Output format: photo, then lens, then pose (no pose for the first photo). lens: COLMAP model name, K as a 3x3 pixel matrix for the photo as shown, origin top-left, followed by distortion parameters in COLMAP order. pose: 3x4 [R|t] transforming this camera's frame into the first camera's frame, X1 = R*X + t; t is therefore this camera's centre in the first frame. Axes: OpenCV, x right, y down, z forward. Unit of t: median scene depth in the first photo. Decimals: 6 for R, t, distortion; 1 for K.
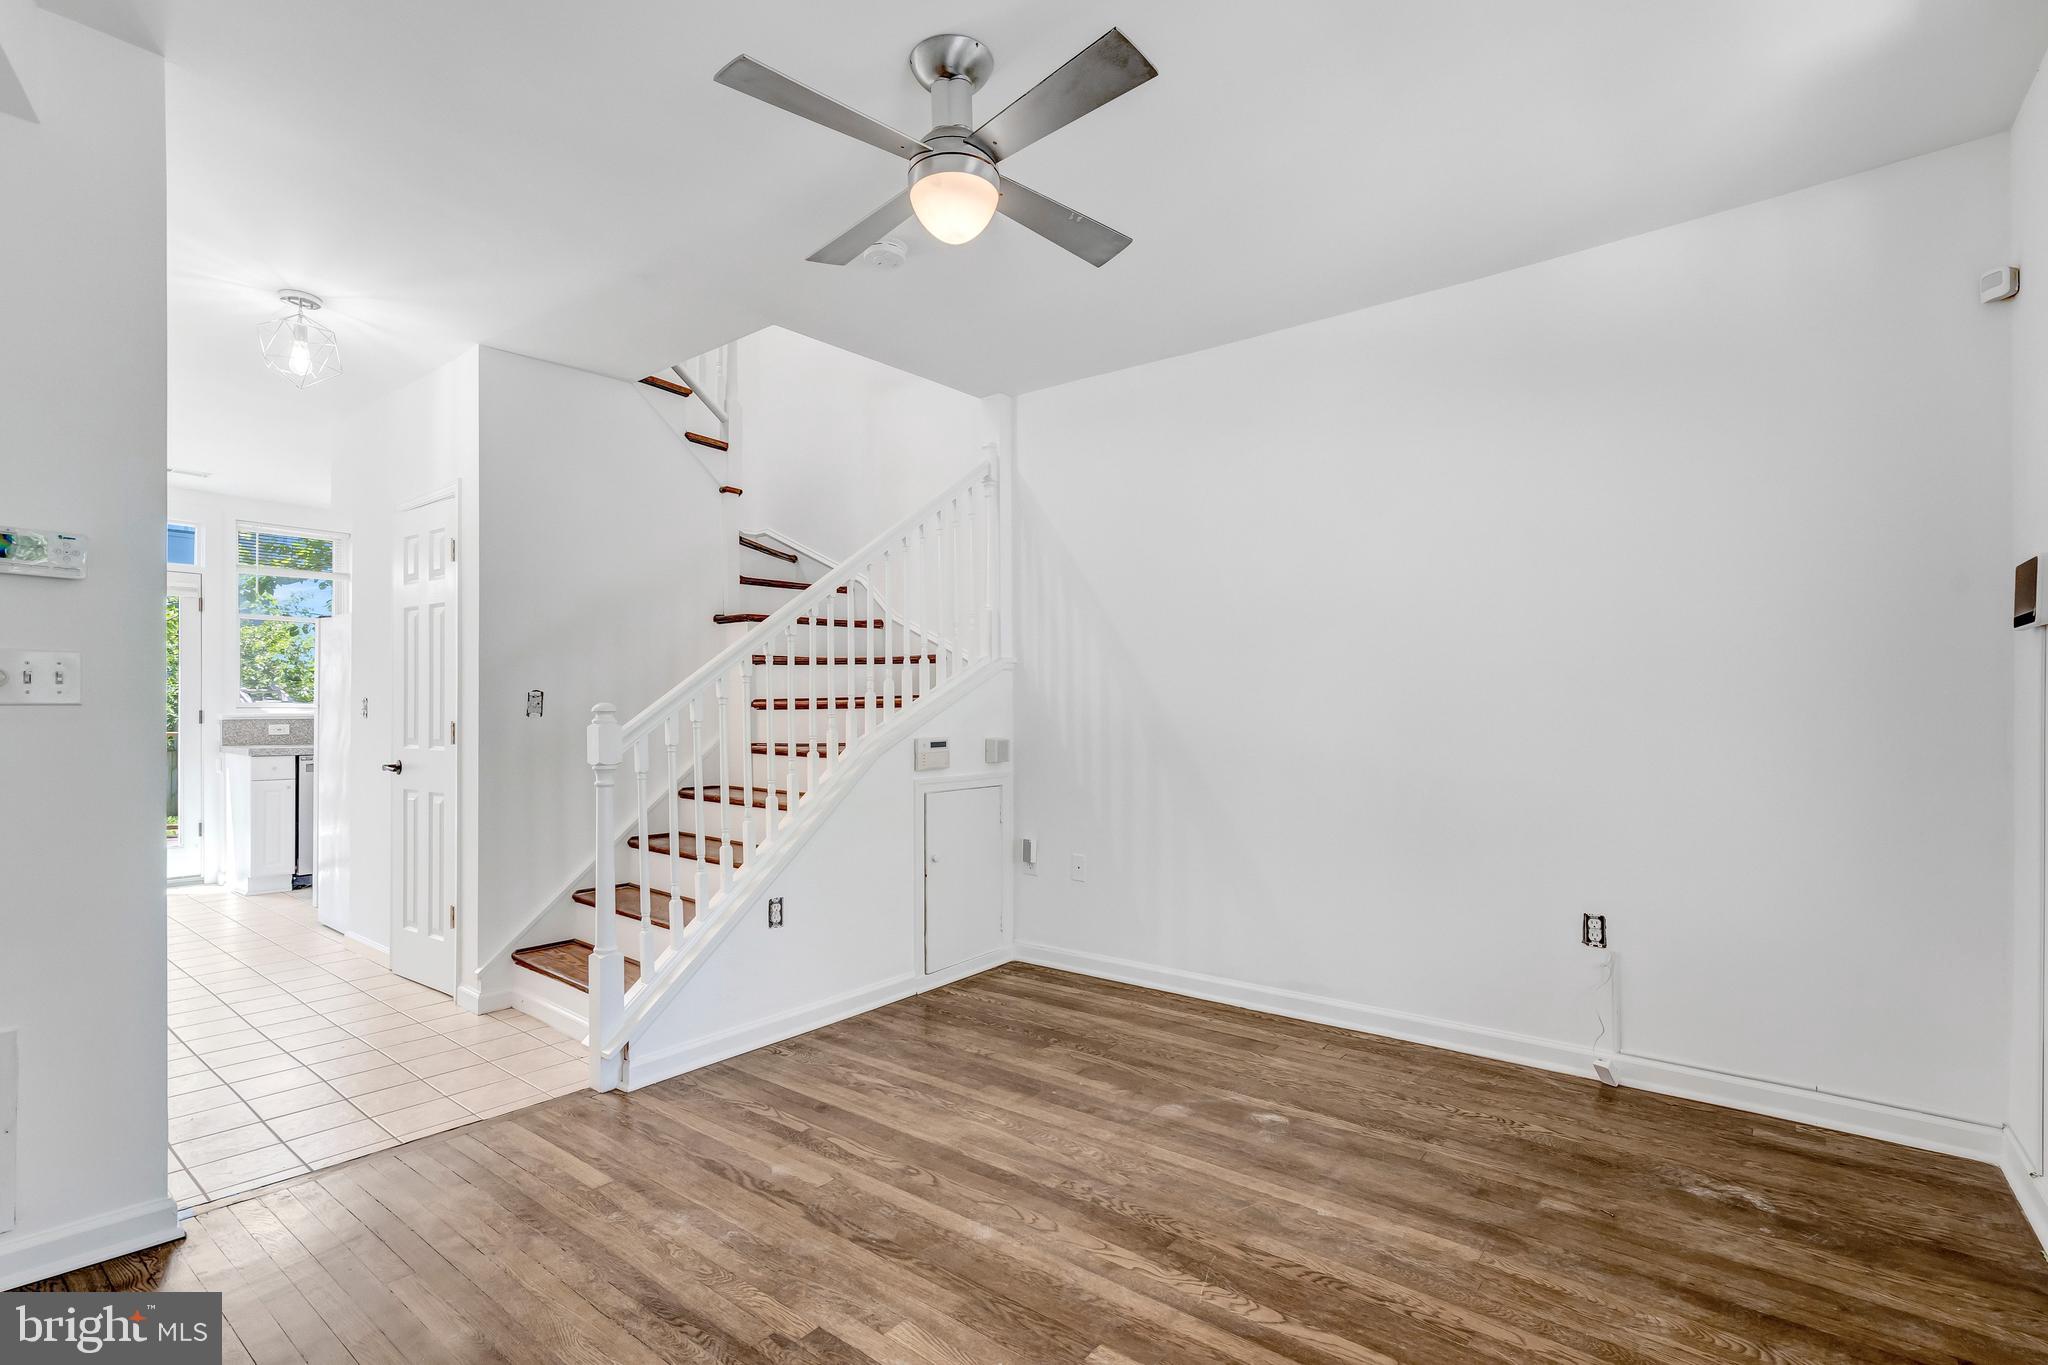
lens RADIAL K [[957.7, 0, 1024.6], [0, 957.7, 700.7], [0, 0, 1]] dist [-0.008636, 0.000929]
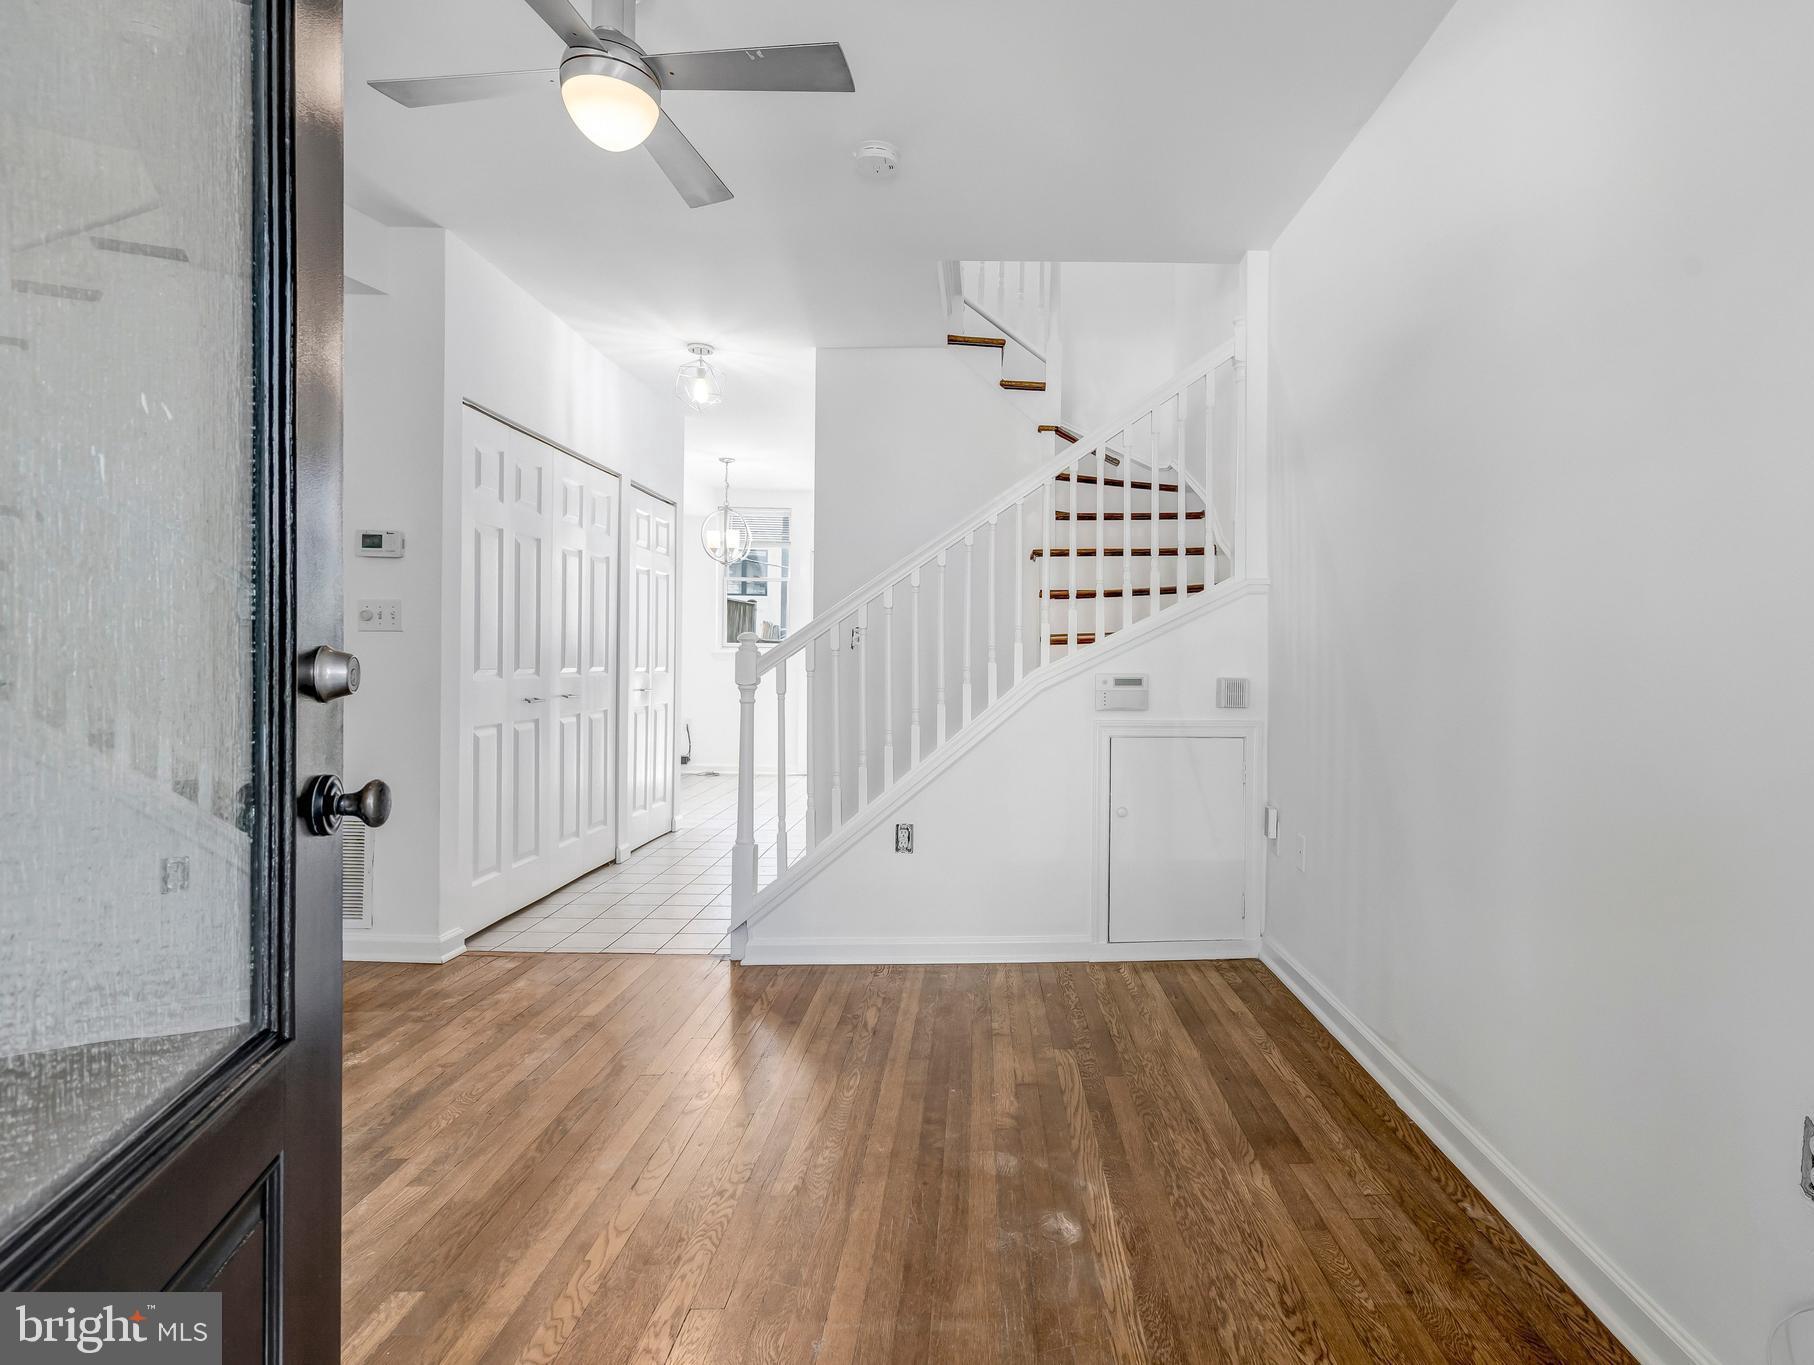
lens RADIAL K [[930.5, 0, 909.6], [0, 930.5, 665.9], [0, 0, 1]] dist [-0.002360, -0.000135]
pose [[0.648254, 0.012268, -0.761325, 0.538716], [-0.002077, 0.999895, 0.014344, 0.024610], [0.761421, -0.007718, 0.648212, 0.391196]]
